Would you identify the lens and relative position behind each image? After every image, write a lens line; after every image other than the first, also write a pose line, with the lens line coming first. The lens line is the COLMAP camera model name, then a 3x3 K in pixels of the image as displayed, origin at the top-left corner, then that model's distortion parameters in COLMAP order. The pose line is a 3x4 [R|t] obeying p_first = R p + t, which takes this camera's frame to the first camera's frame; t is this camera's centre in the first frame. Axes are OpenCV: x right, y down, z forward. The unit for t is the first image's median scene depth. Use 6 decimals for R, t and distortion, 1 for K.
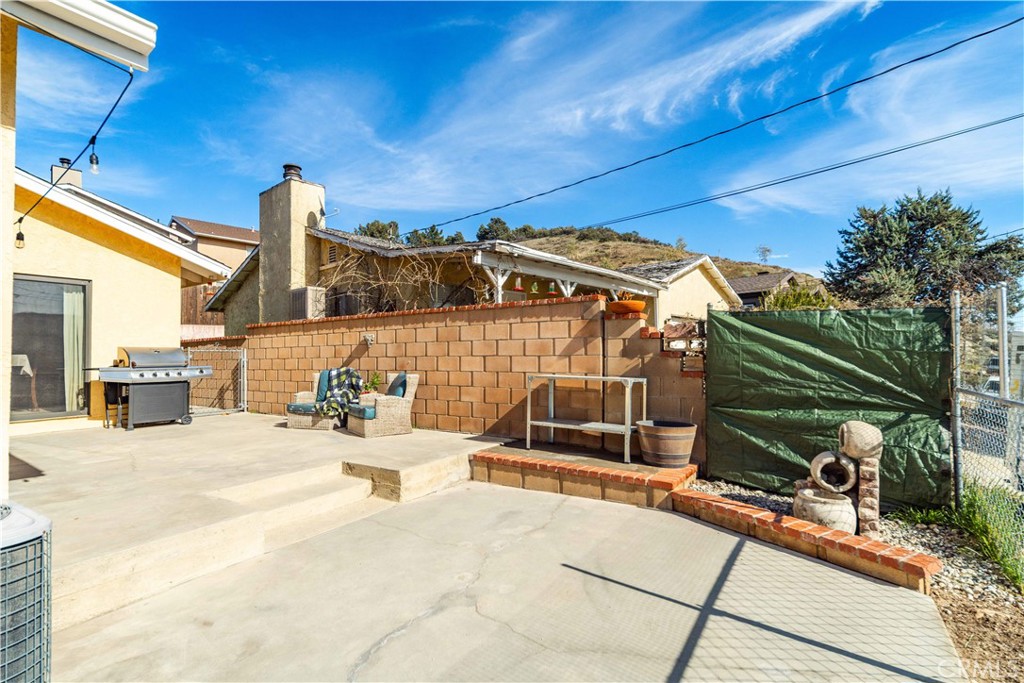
lens RADIAL K [[494.4, 0, 508.8], [0, 494.4, 330.0], [0, 0, 1]] dist [0.005381, 0.001098]
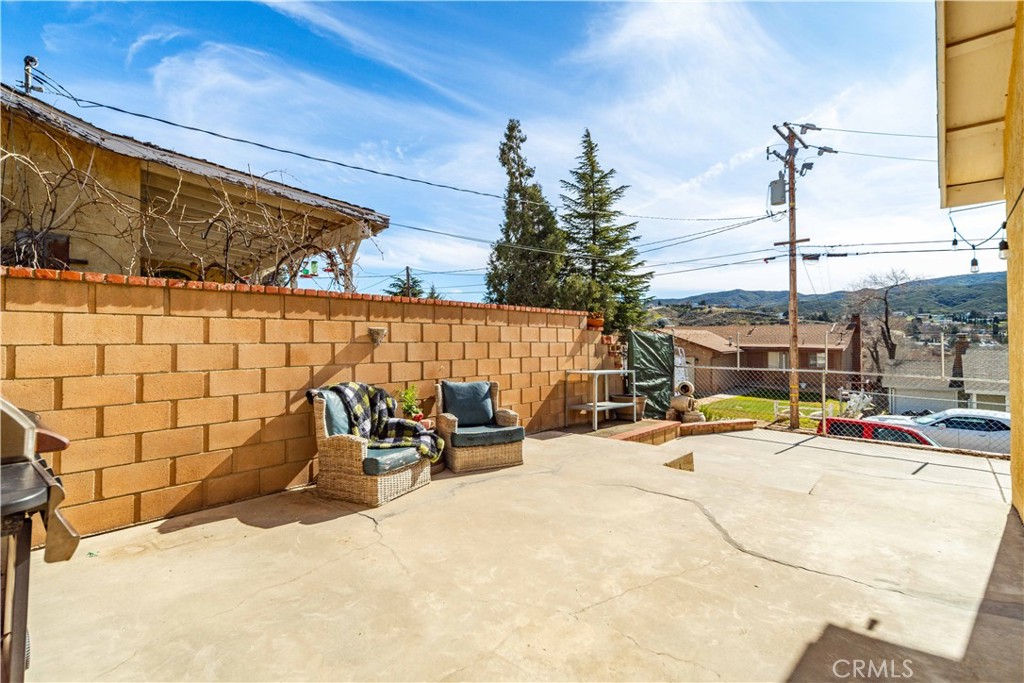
lens RADIAL K [[500.3, 0, 504.3], [0, 500.3, 313.9], [0, 0, 1]] dist [0.003965, -0.000151]
pose [[0.131608, 0.056887, 0.989668, -1.067113], [-0.059567, 0.997002, -0.049387, 0.015658], [-0.989511, -0.052452, 0.134602, 0.895347]]
